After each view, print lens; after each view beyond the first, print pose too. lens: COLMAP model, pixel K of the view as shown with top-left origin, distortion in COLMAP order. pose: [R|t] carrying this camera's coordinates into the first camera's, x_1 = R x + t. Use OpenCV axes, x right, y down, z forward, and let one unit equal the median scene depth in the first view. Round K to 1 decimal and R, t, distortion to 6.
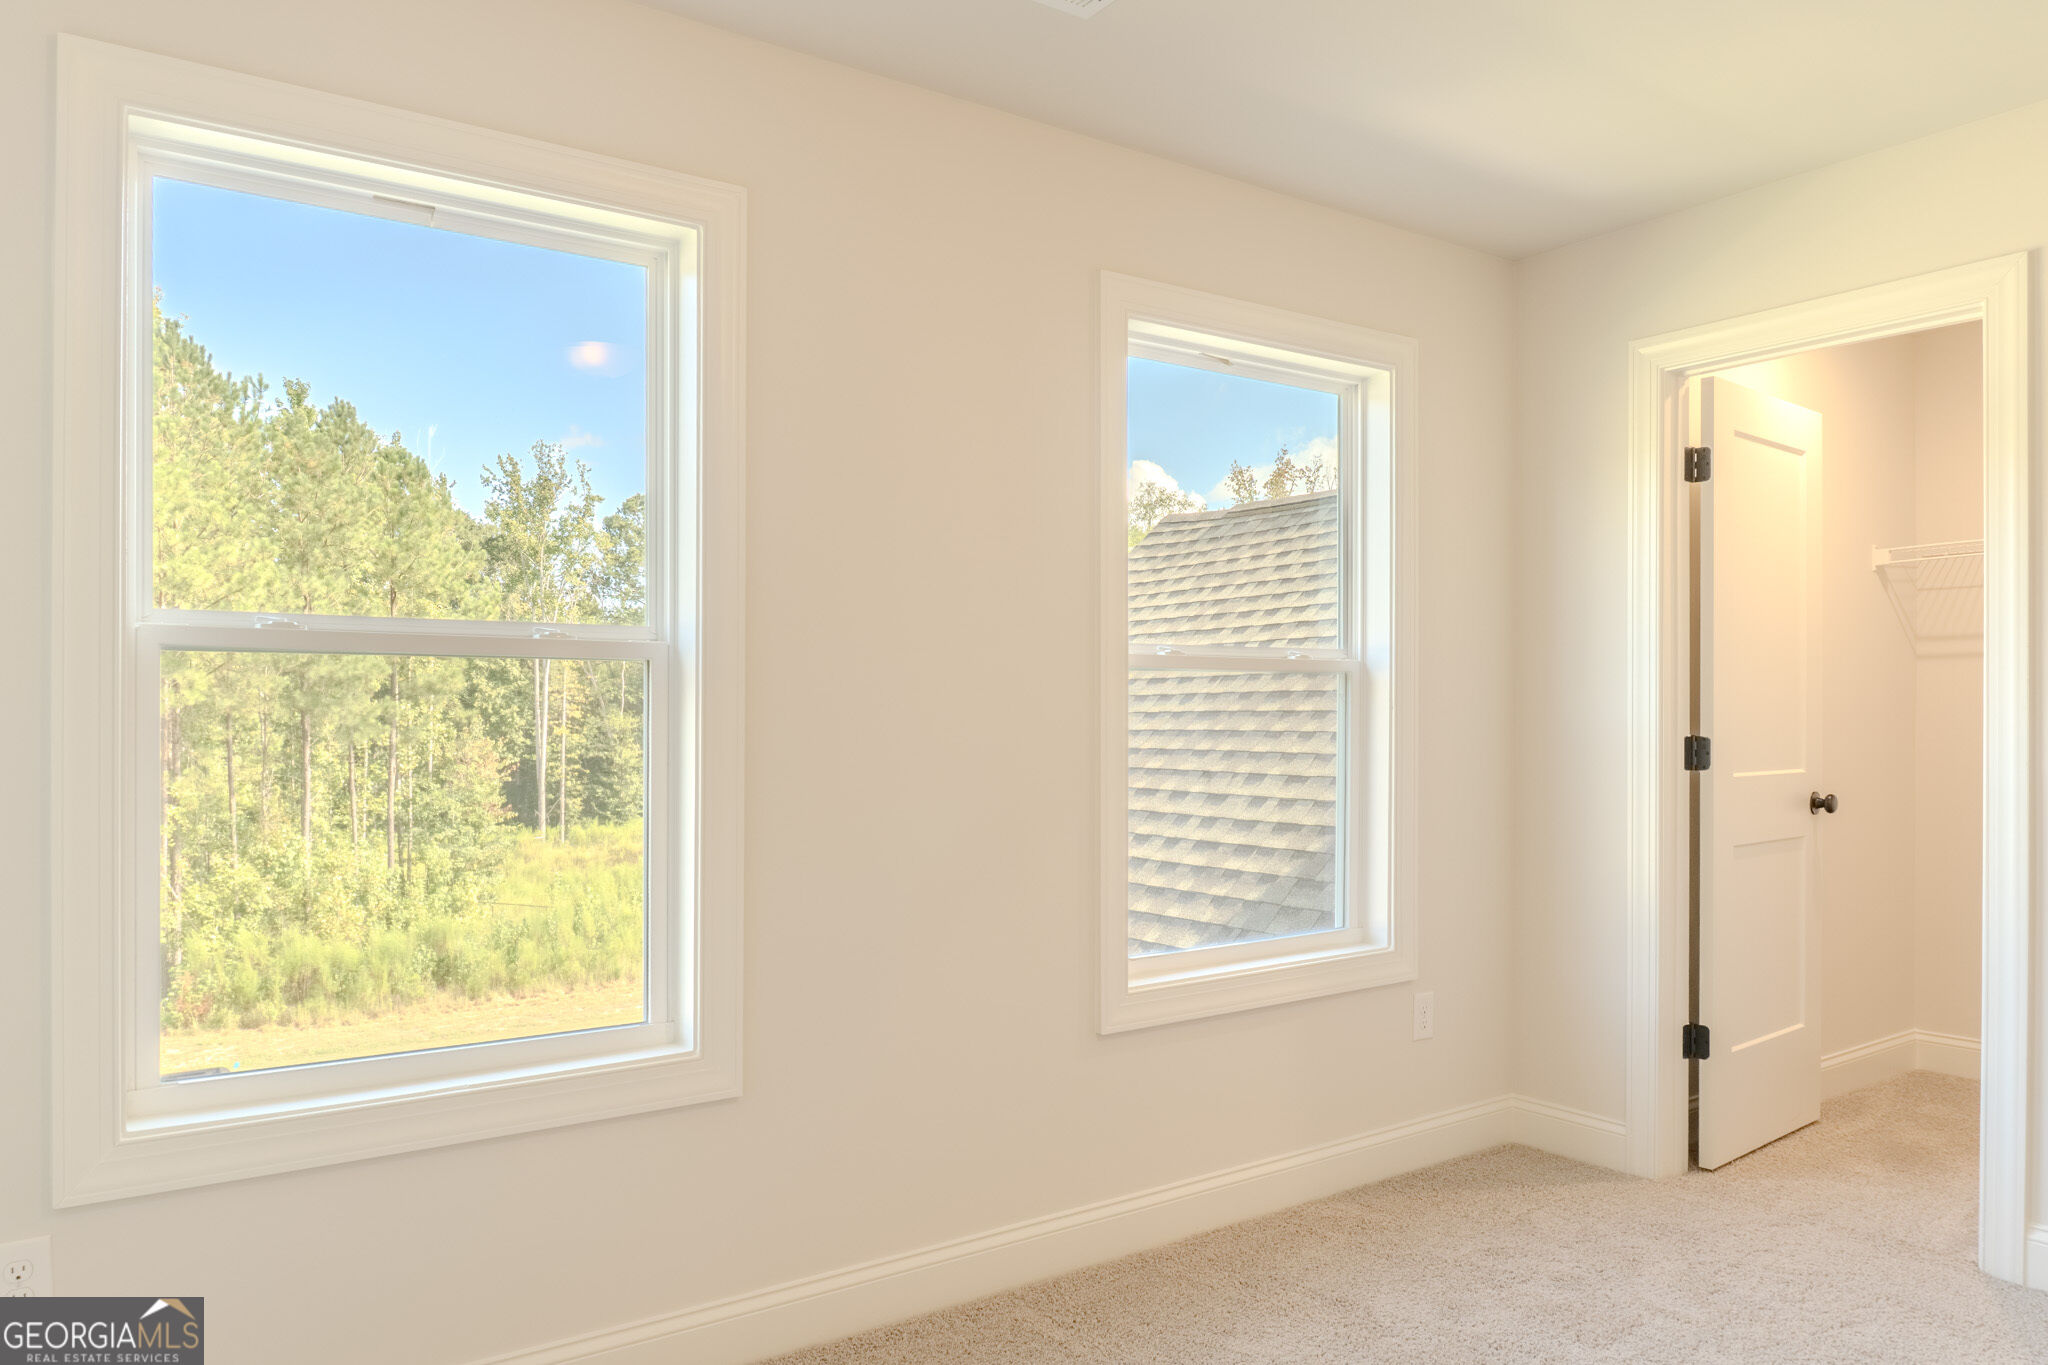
lens RADIAL K [[1408.8, 0, 1022.4], [0, 1408.8, 694.6], [0, 0, 1]] dist [-0.015641, -0.004115]
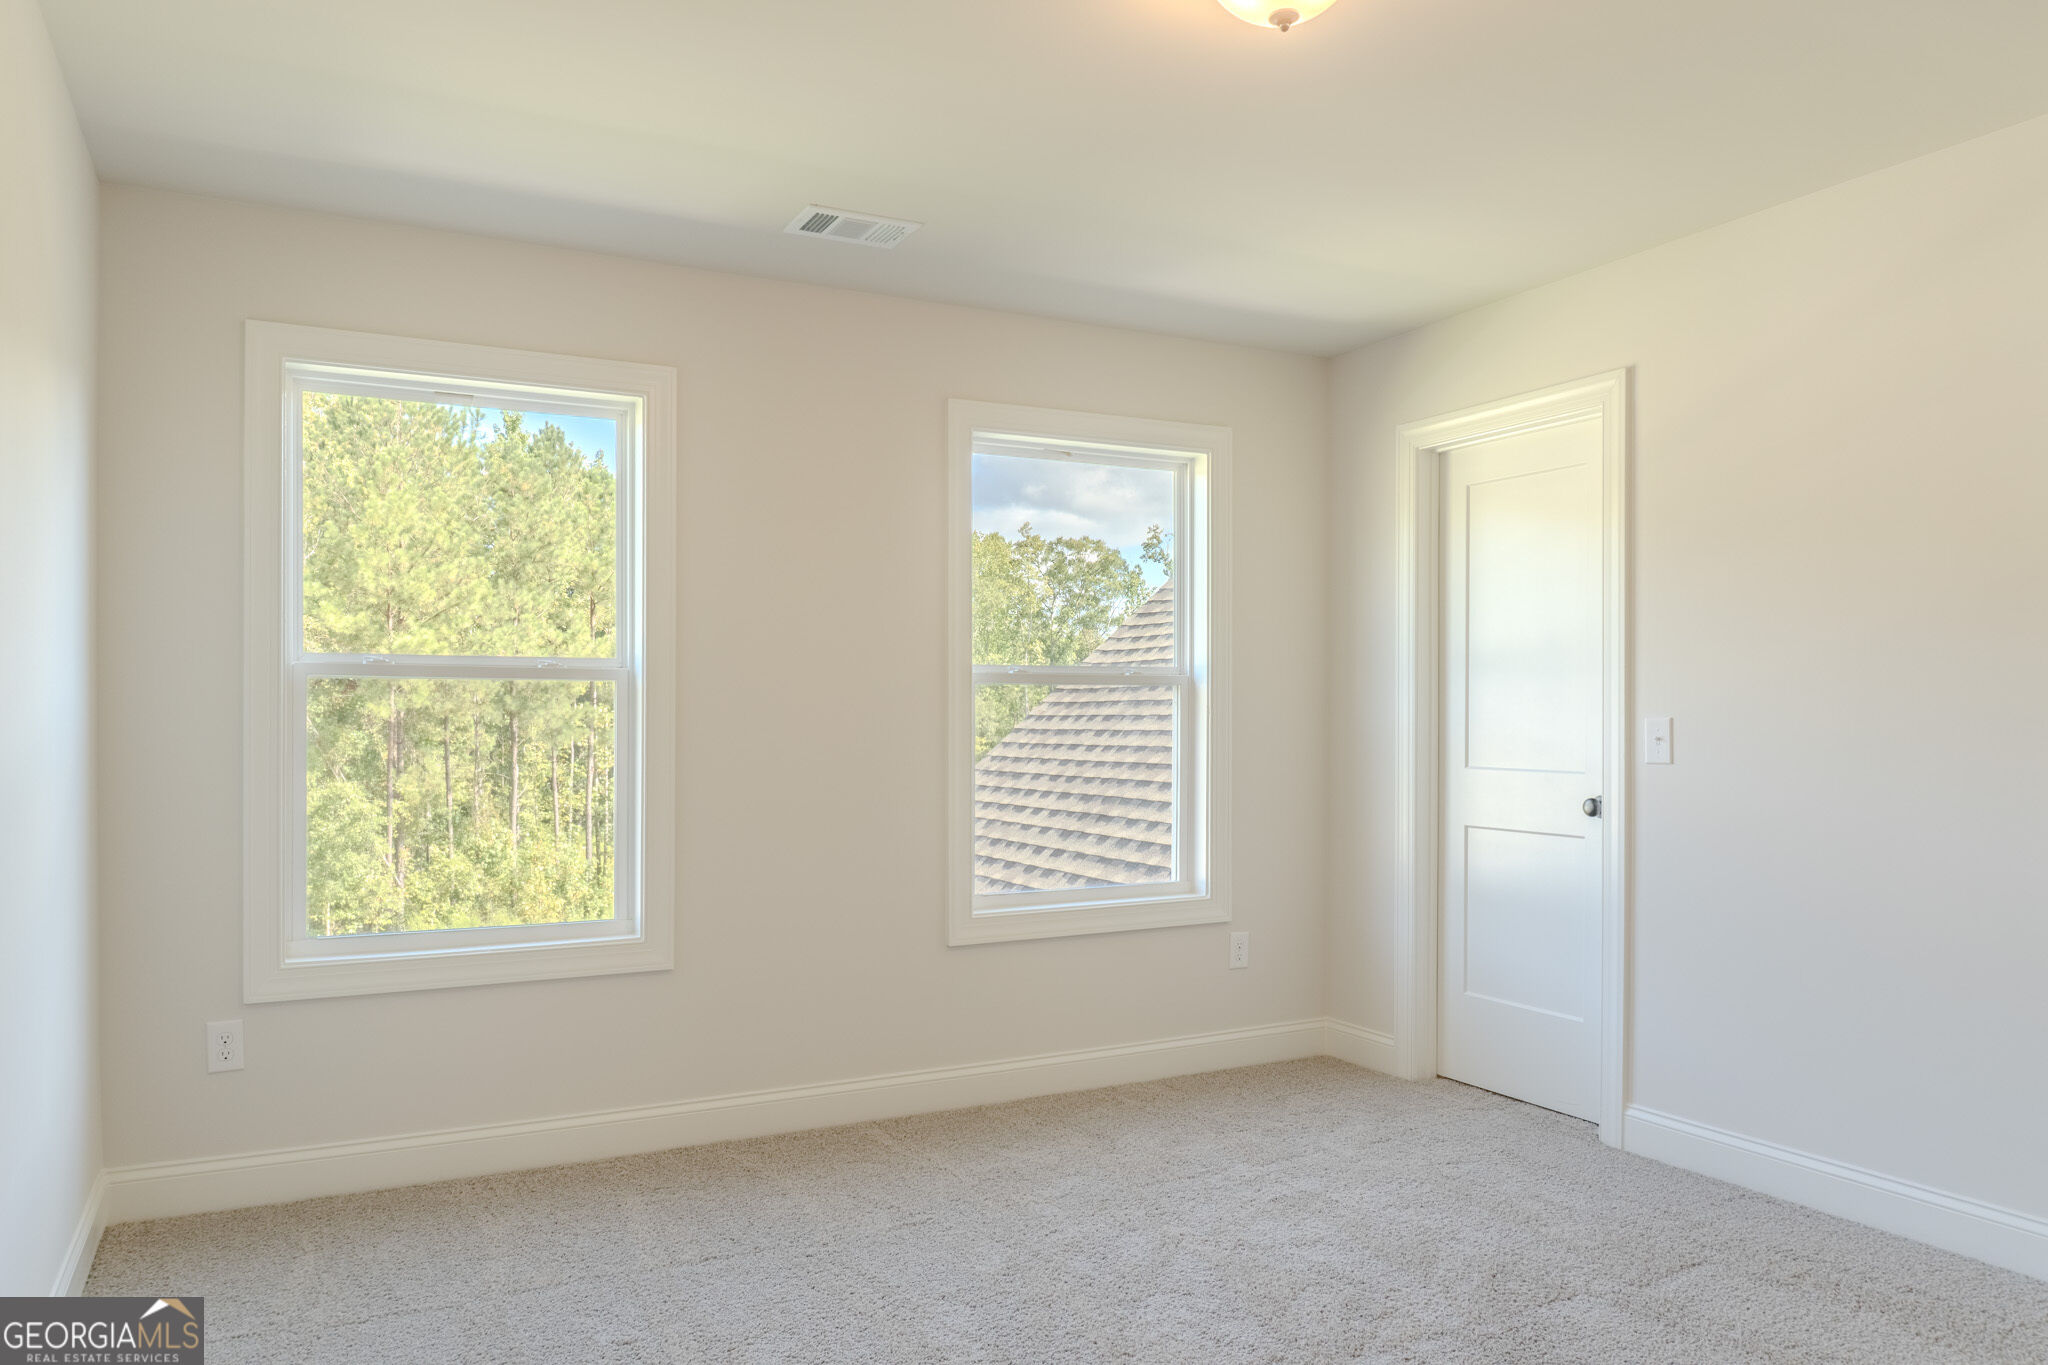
lens RADIAL K [[1408.8, 0, 1023.5], [0, 1408.8, 684.7], [0, 0, 1]] dist [-0.015641, -0.004115]
pose [[0.991301, -0.001490, -0.131609, 0.187188], [0.000098, 0.999944, -0.010582, -0.001396], [0.131617, 0.010477, 0.991245, -0.224923]]
